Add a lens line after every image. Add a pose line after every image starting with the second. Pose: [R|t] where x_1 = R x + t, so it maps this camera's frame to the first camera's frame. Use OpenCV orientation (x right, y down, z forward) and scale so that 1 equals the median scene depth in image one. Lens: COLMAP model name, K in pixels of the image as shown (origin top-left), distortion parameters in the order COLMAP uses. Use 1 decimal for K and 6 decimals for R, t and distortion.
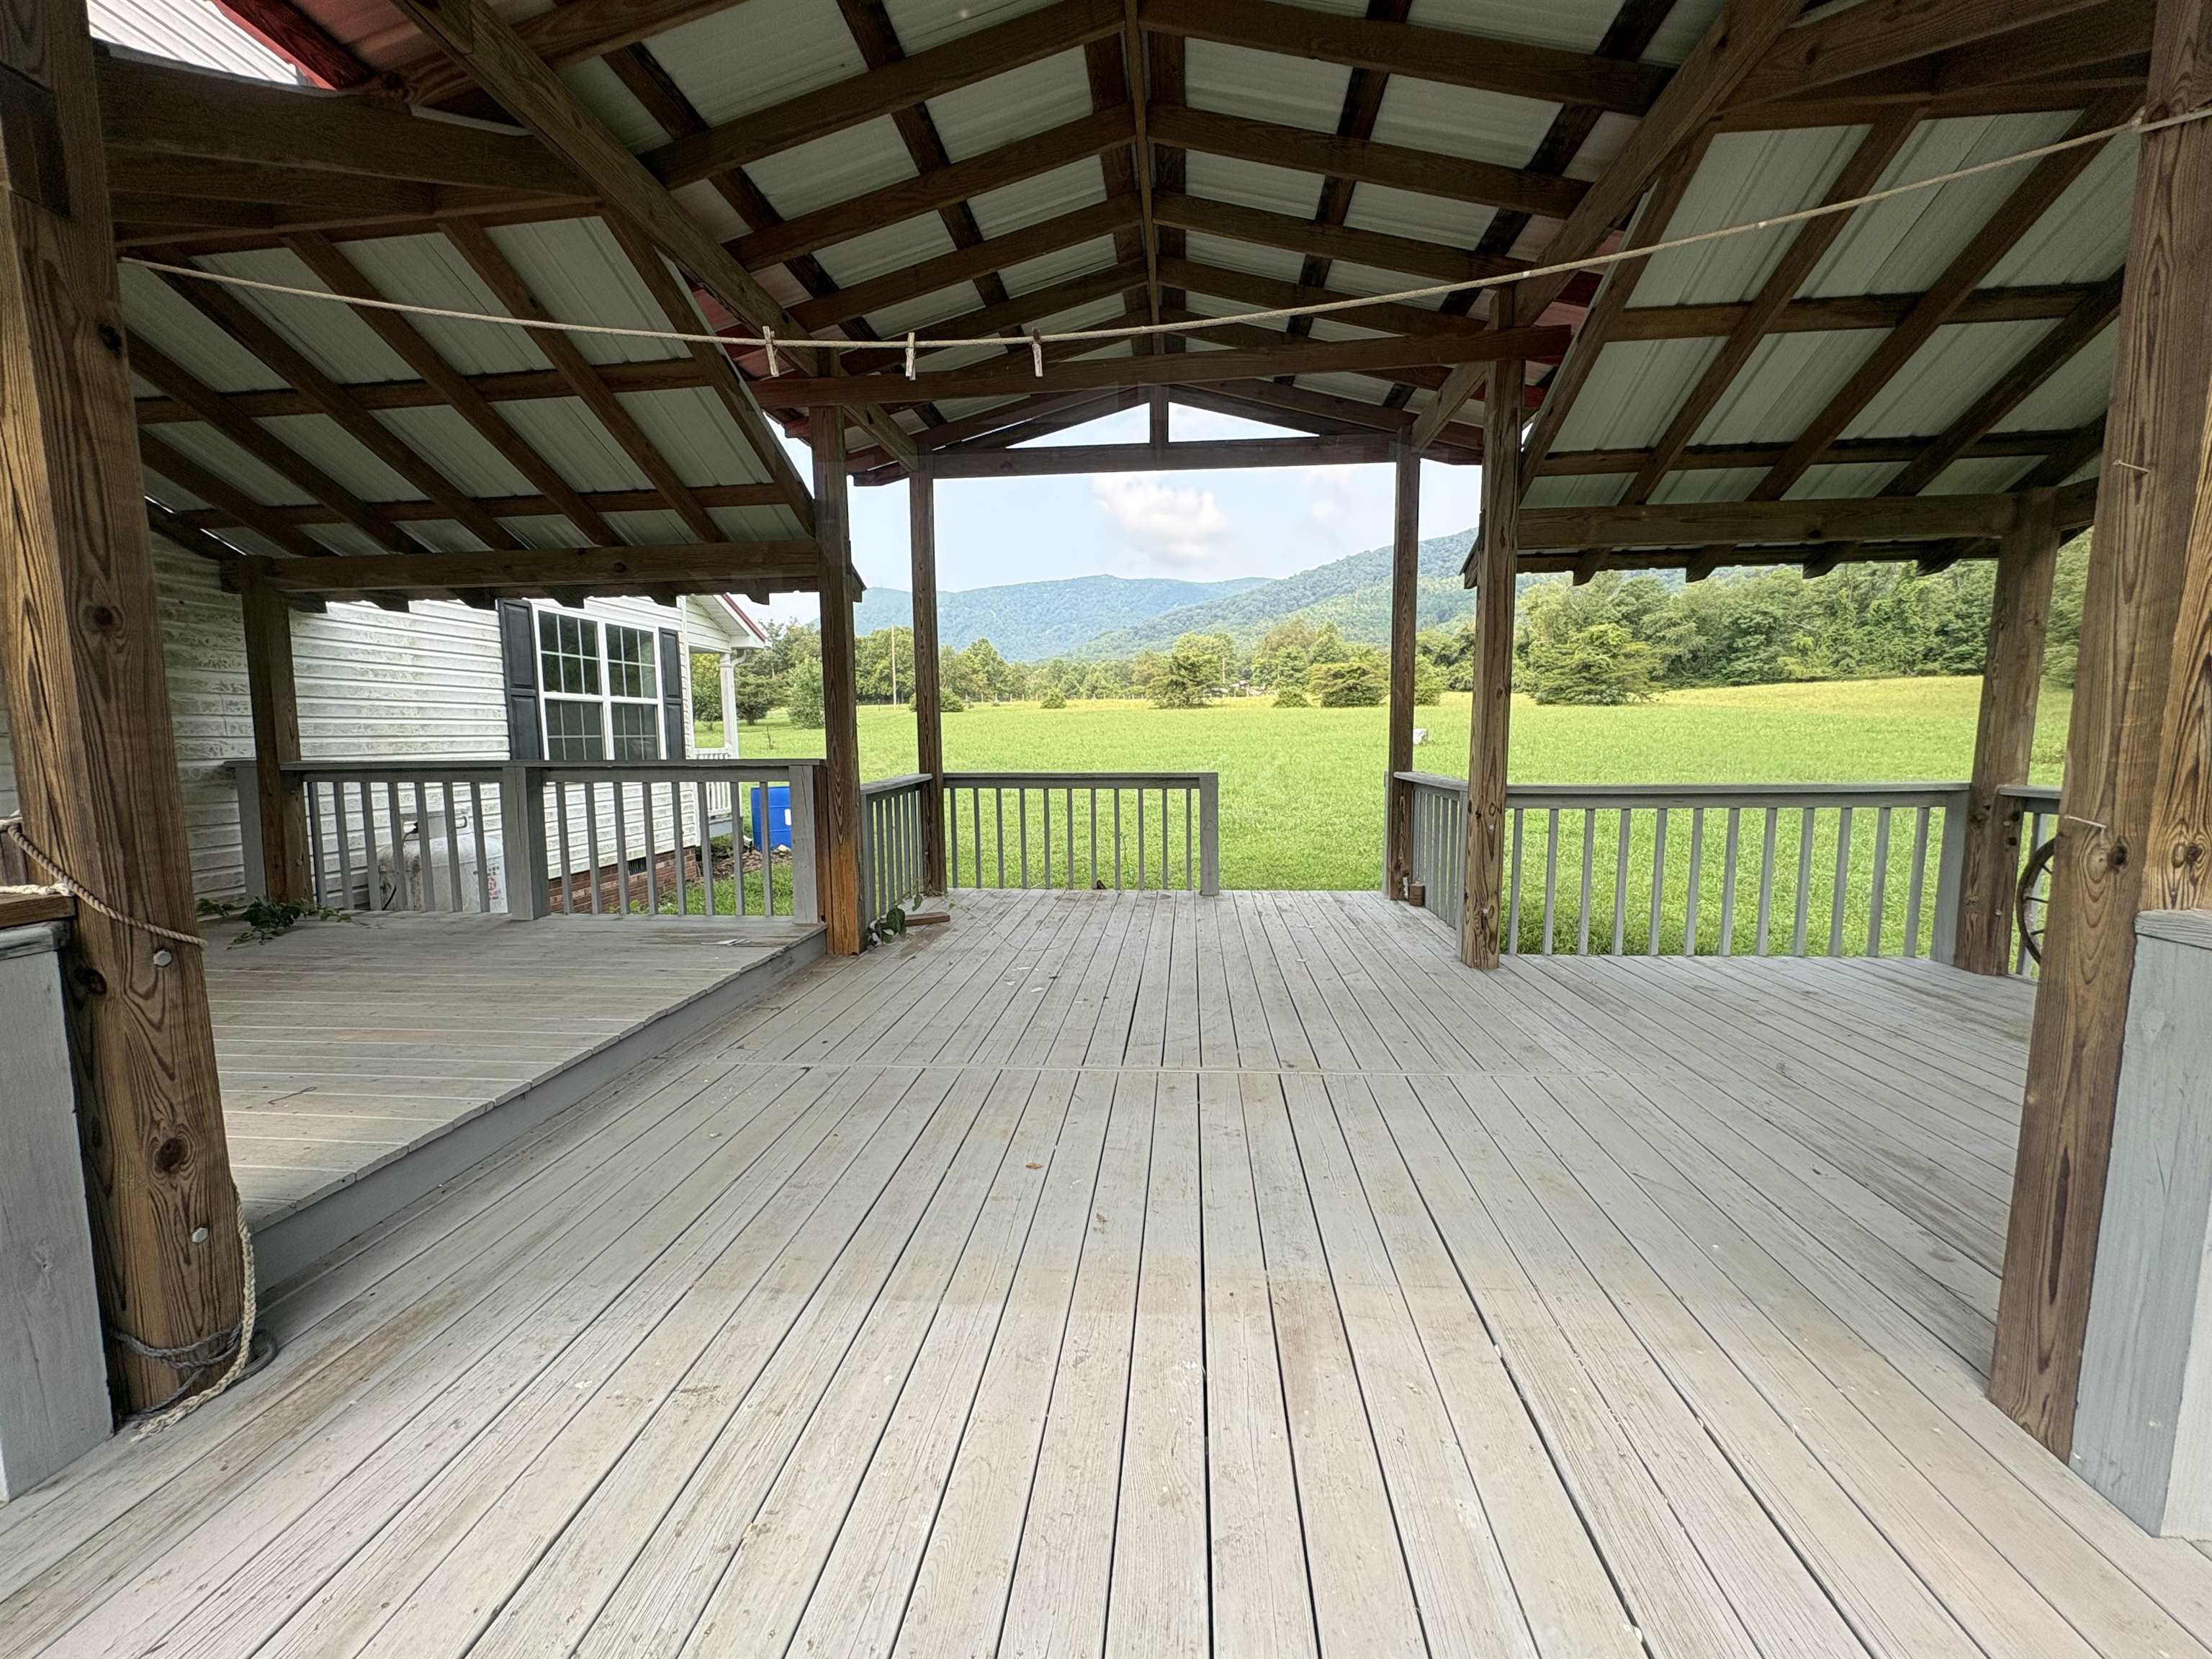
lens RADIAL K [[882.5, 0, 1108.2], [0, 882.5, 827.0], [0, 0, 1]] dist [-0.000839, -0.000306]
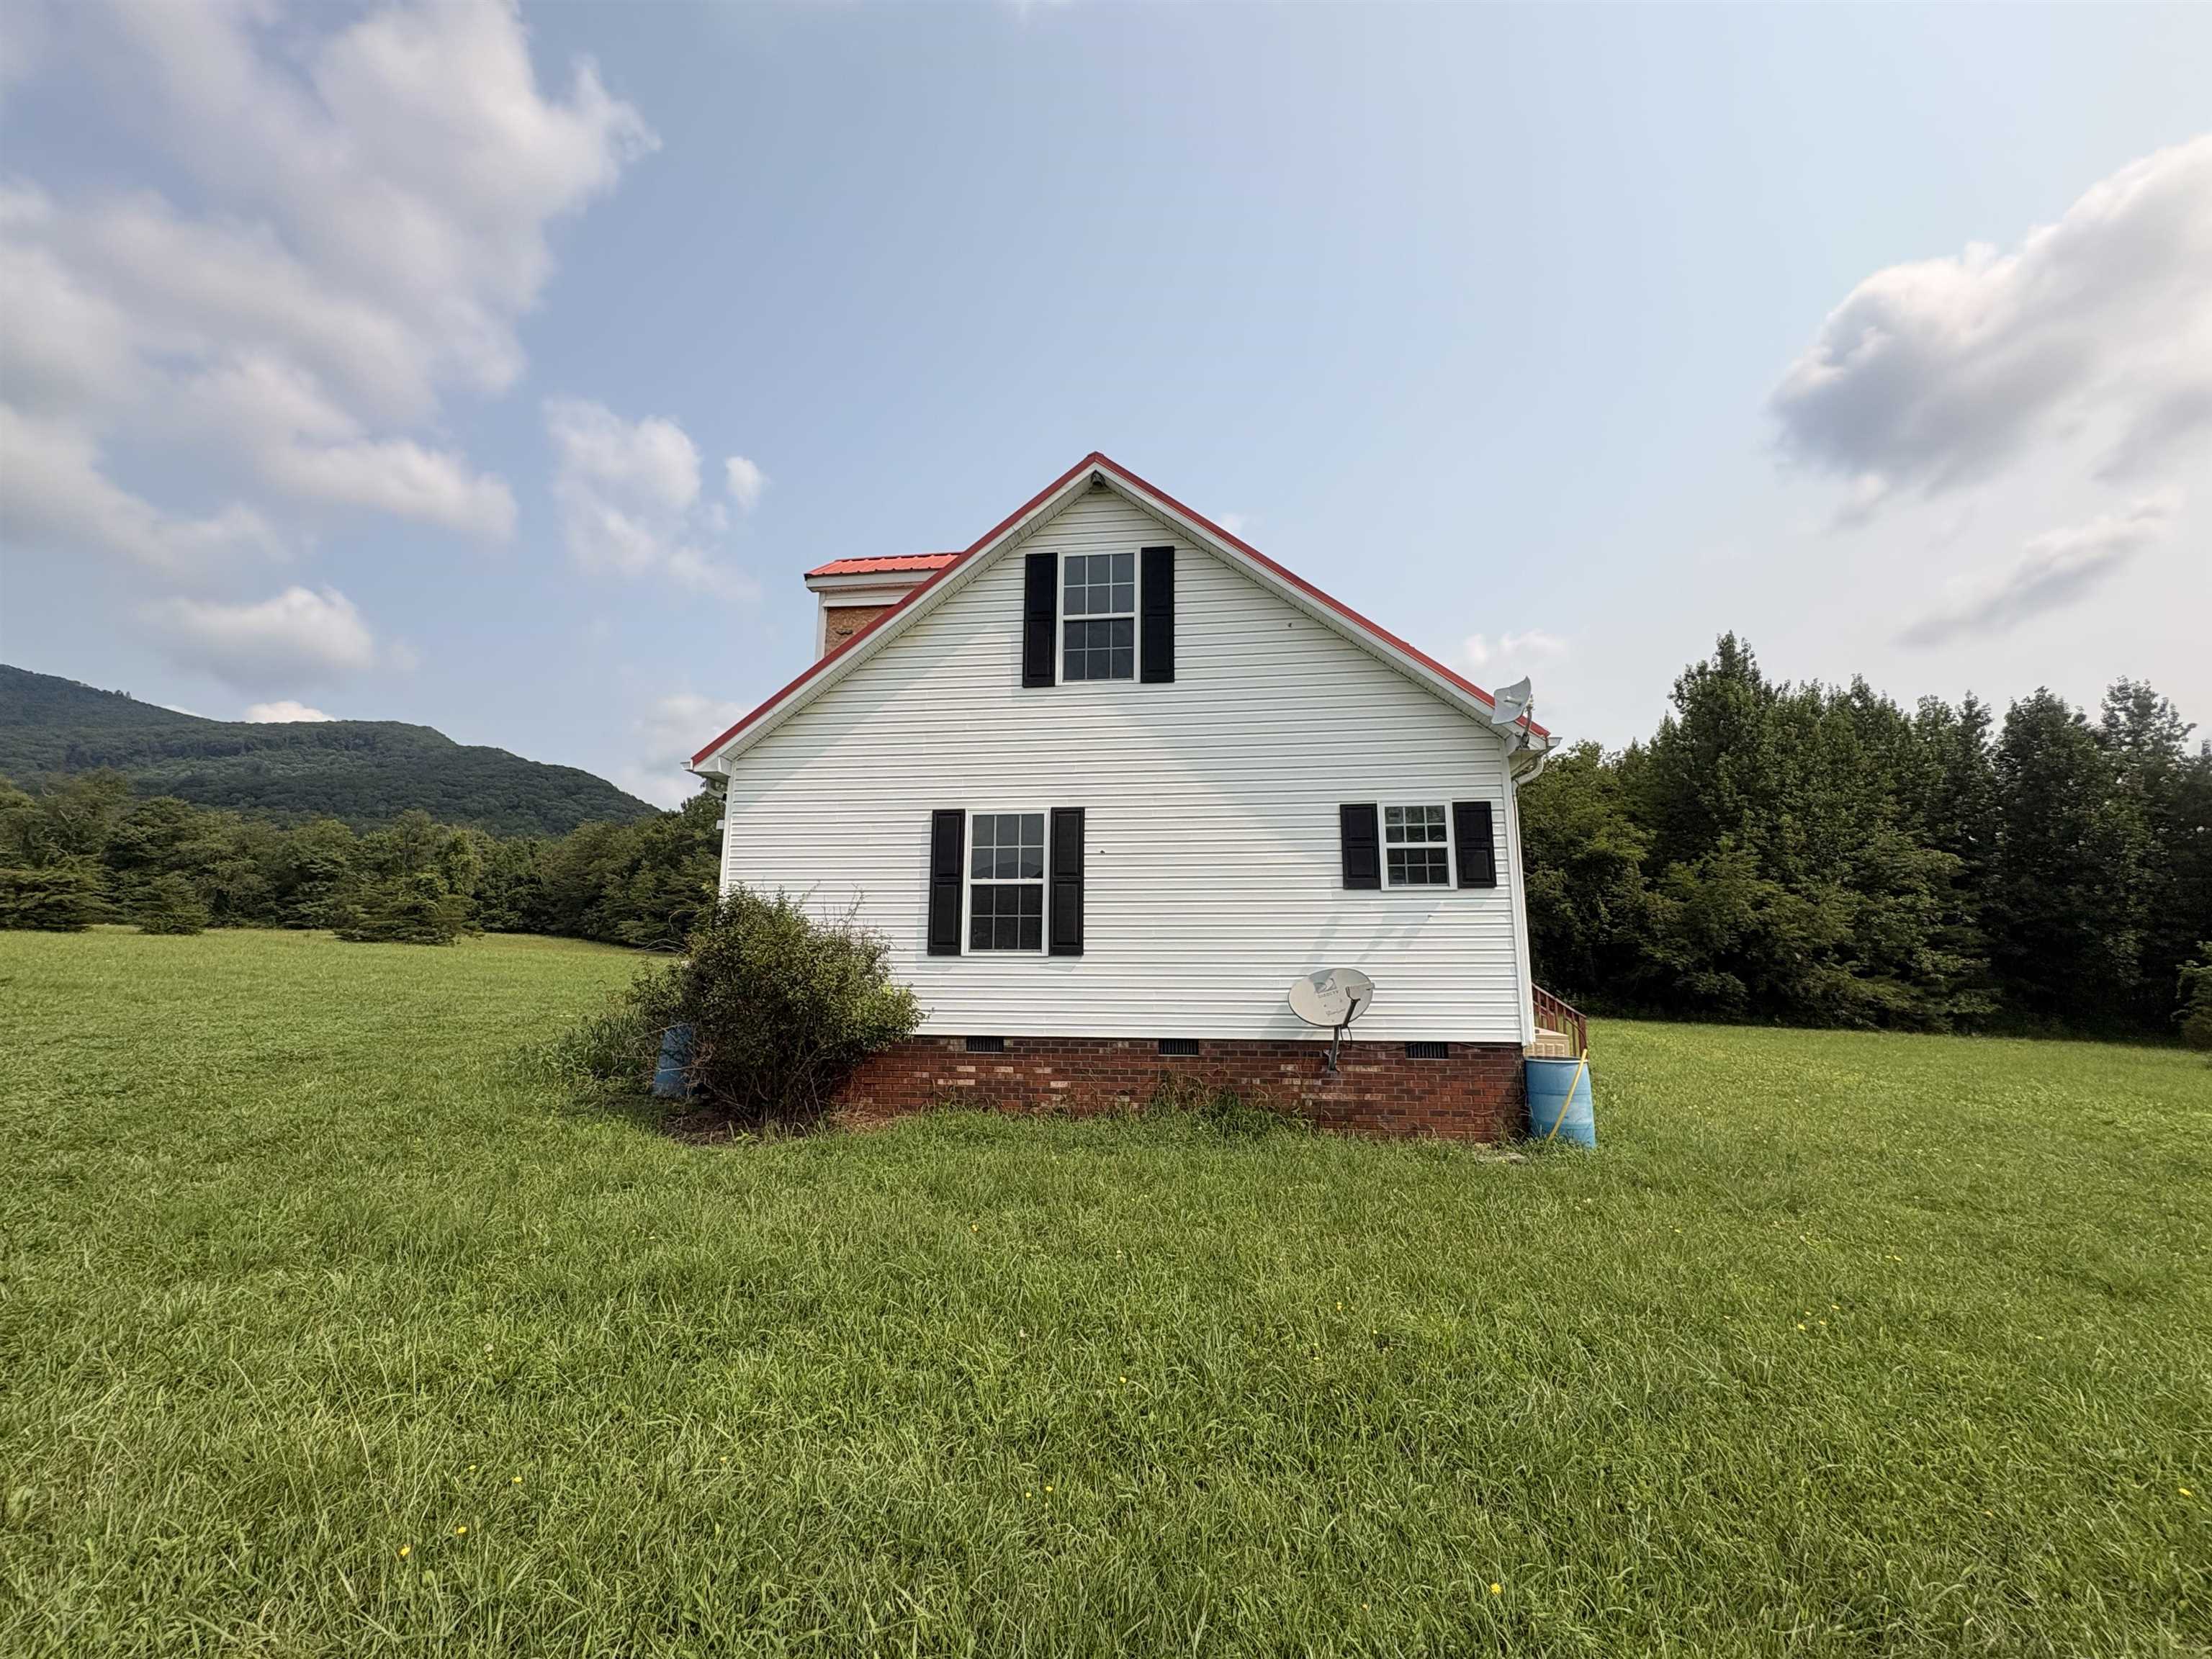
lens RADIAL K [[882.5, 0, 1108.2], [0, 882.5, 827.0], [0, 0, 1]] dist [-0.000839, -0.000306]
pose [[0.038606, 0.177628, 0.983340, -0.268381], [0.102935, 0.978132, -0.180728, 0.001890], [-0.993939, 0.108197, 0.019478, 0.061445]]
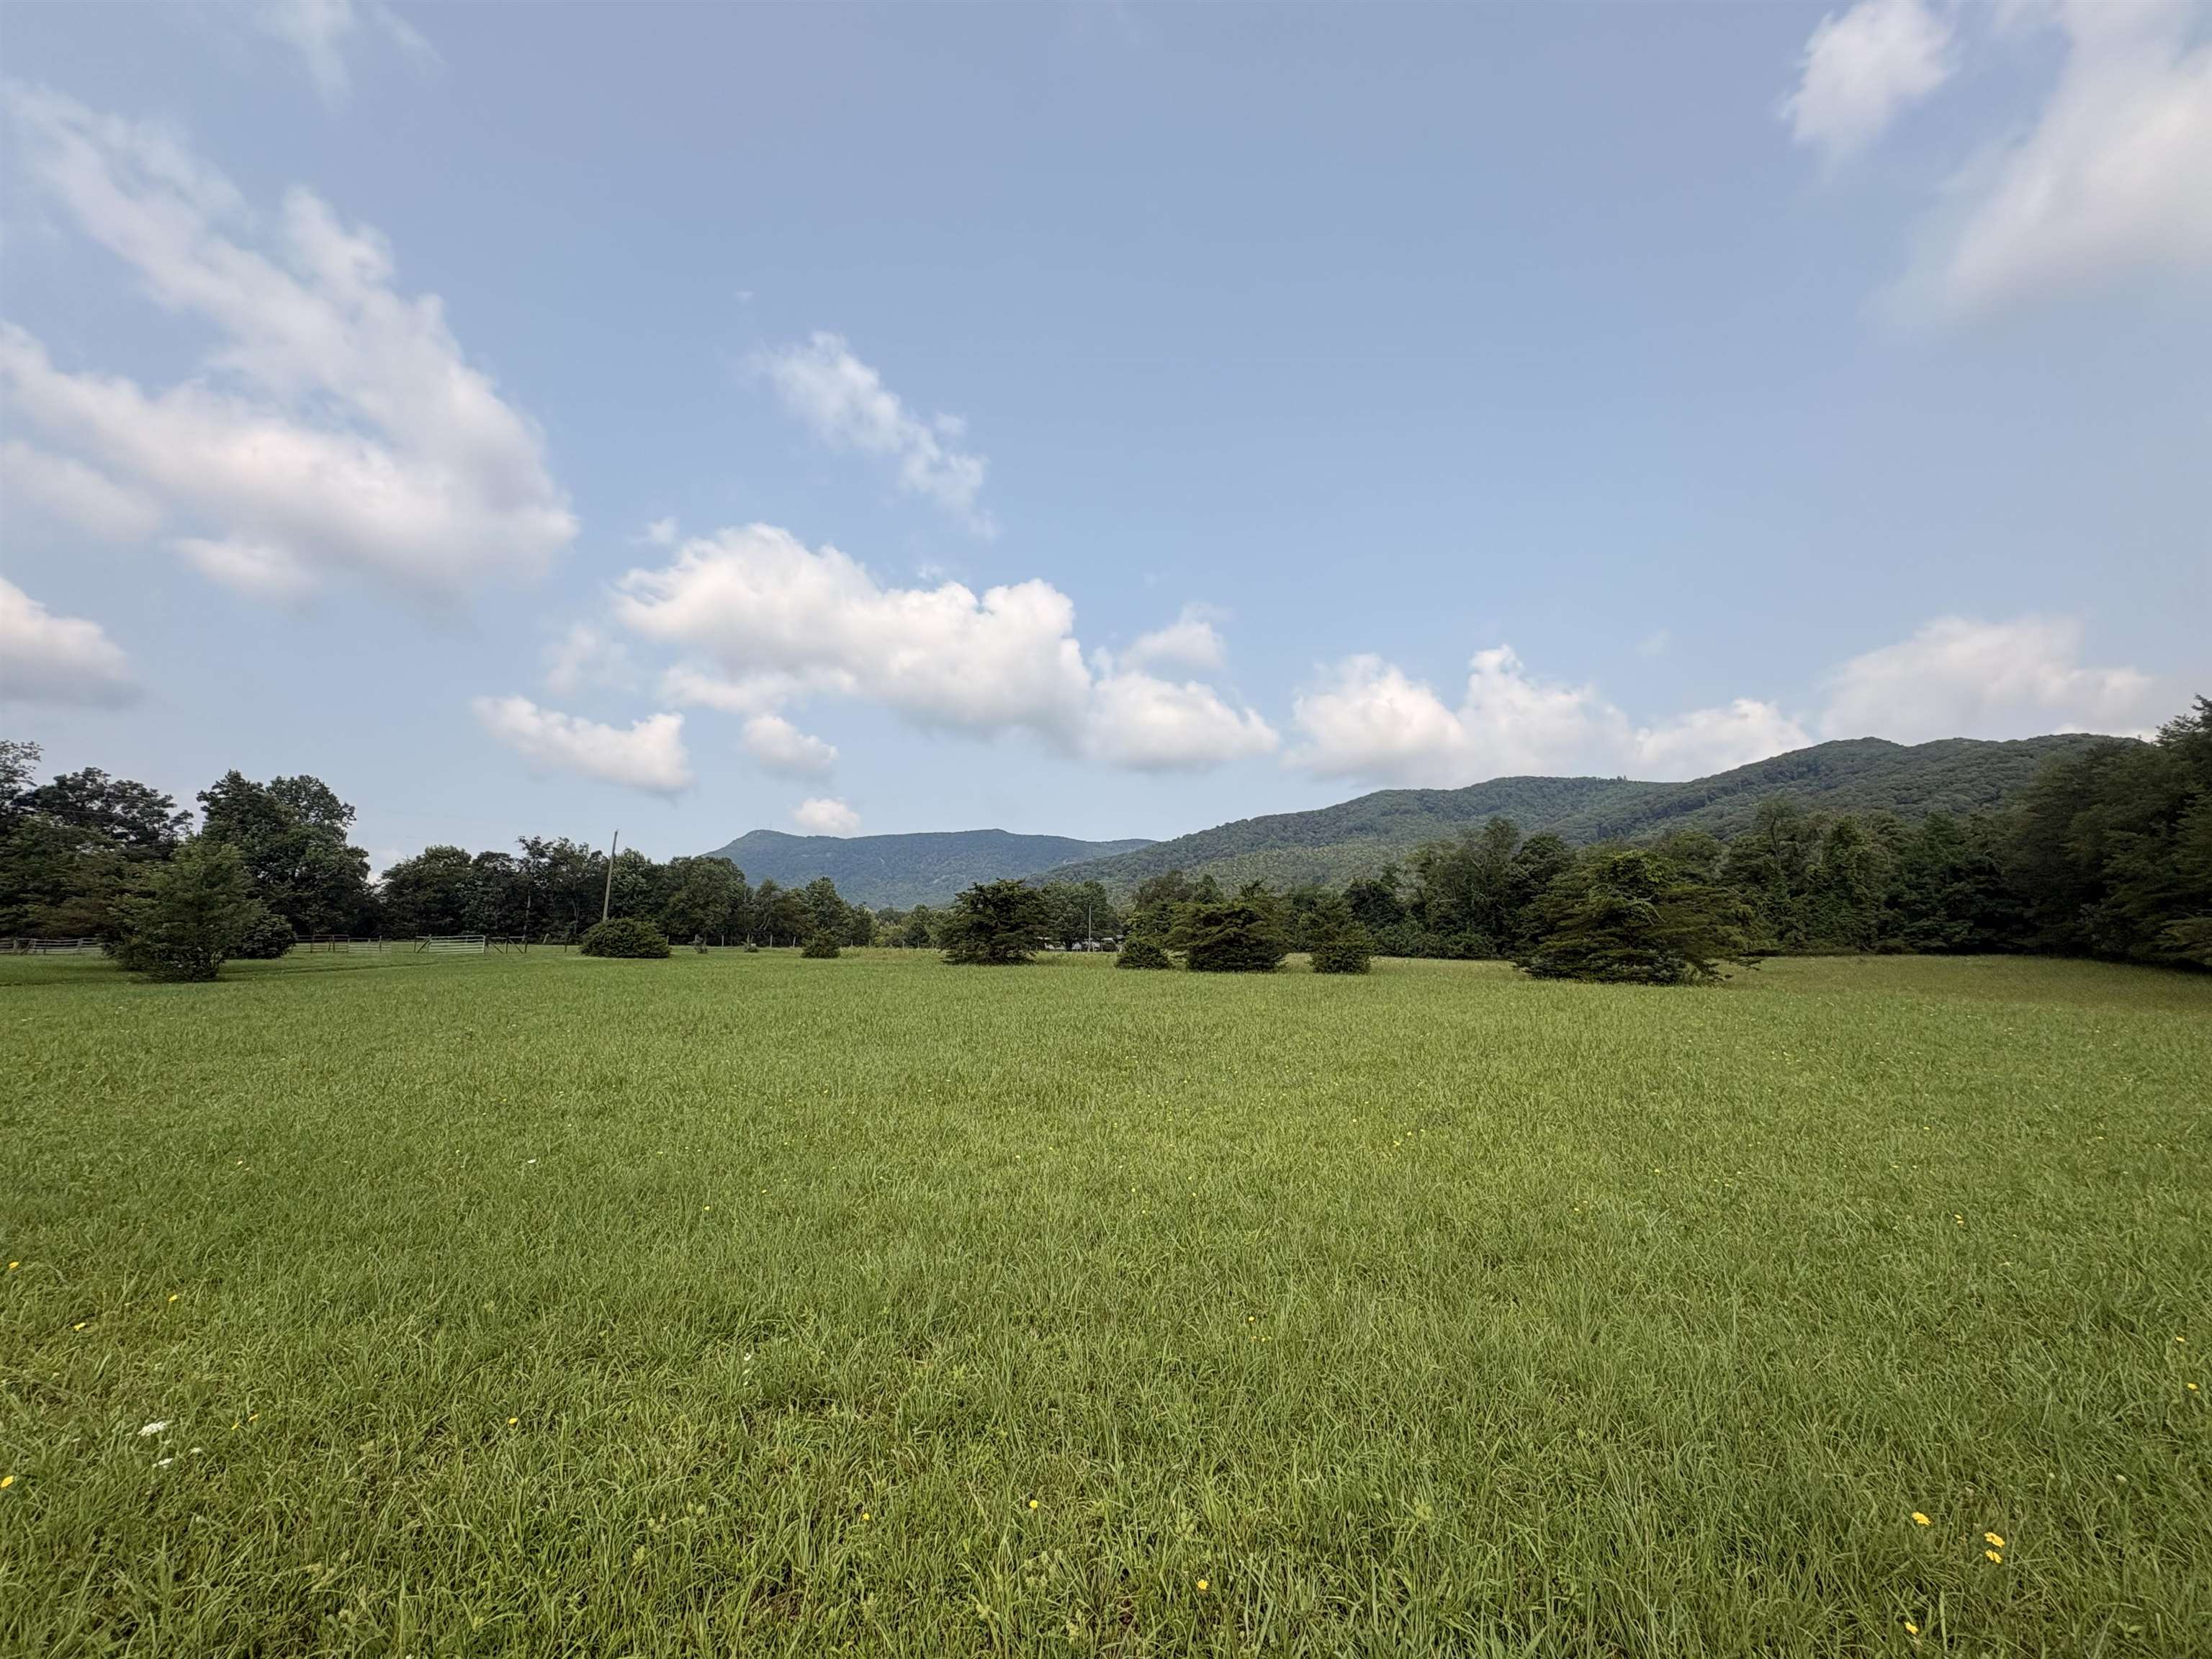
lens RADIAL K [[882.5, 0, 1108.2], [0, 882.5, 827.0], [0, 0, 1]] dist [-0.000839, -0.000306]
pose [[0.991423, 0.051378, 0.120166, 0.066464], [-0.015483, 0.959182, -0.282366, -0.034593], [-0.129768, 0.278084, 0.951751, 0.239958]]
